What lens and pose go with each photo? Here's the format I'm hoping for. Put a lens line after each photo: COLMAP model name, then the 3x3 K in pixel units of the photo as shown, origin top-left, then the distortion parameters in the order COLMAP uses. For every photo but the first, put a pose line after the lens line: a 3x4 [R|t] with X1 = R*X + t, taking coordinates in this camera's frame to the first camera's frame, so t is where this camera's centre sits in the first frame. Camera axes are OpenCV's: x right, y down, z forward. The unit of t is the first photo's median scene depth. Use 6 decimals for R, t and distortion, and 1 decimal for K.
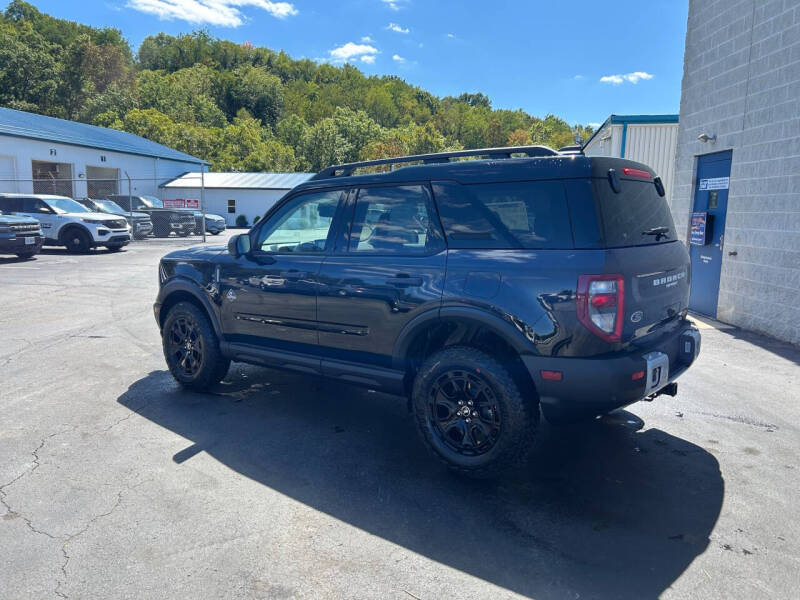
lens RADIAL K [[606.0, 0, 396.3], [0, 606.0, 301.2], [0, 0, 1]] dist [0.046486, -0.049849]
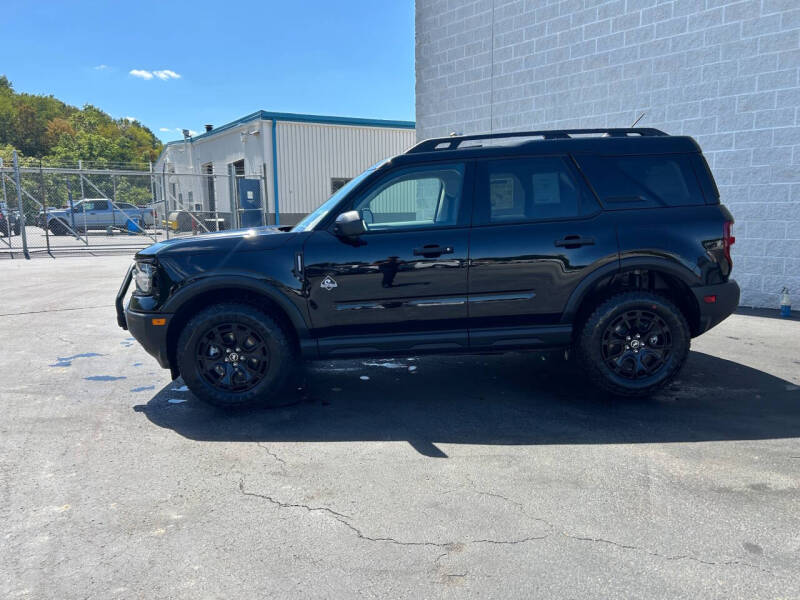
lens RADIAL K [[606.0, 0, 396.4], [0, 606.0, 304.3], [0, 0, 1]] dist [0.046486, -0.049849]
pose [[0.761657, -0.124941, 0.635821, -0.228642], [0.119522, 0.991487, 0.051653, -0.003936], [-0.636862, 0.036653, 0.770106, 0.081345]]
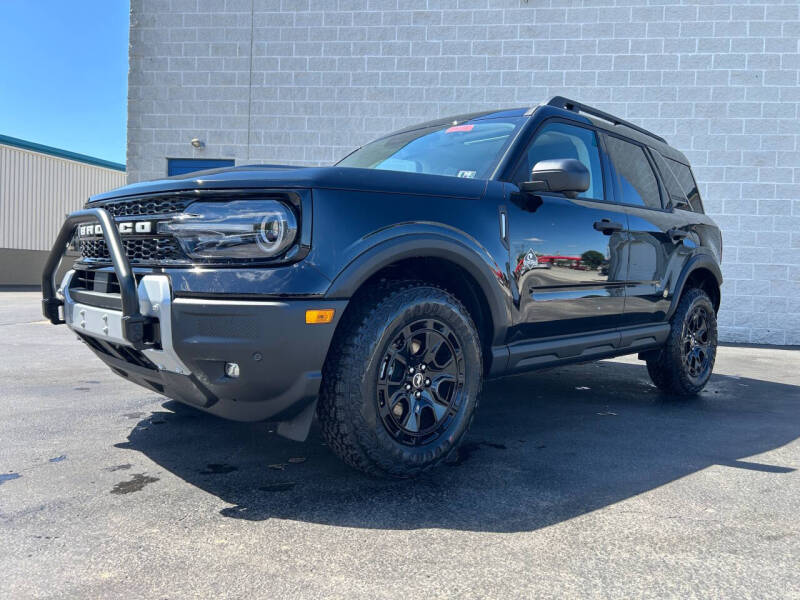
lens RADIAL K [[606.0, 0, 395.2], [0, 606.0, 294.3], [0, 0, 1]] dist [0.046486, -0.049849]
pose [[0.124516, -0.033822, 0.991641, -0.265610], [0.107904, 0.993953, 0.020352, -0.000516], [-0.986333, 0.104468, 0.127412, 0.321095]]
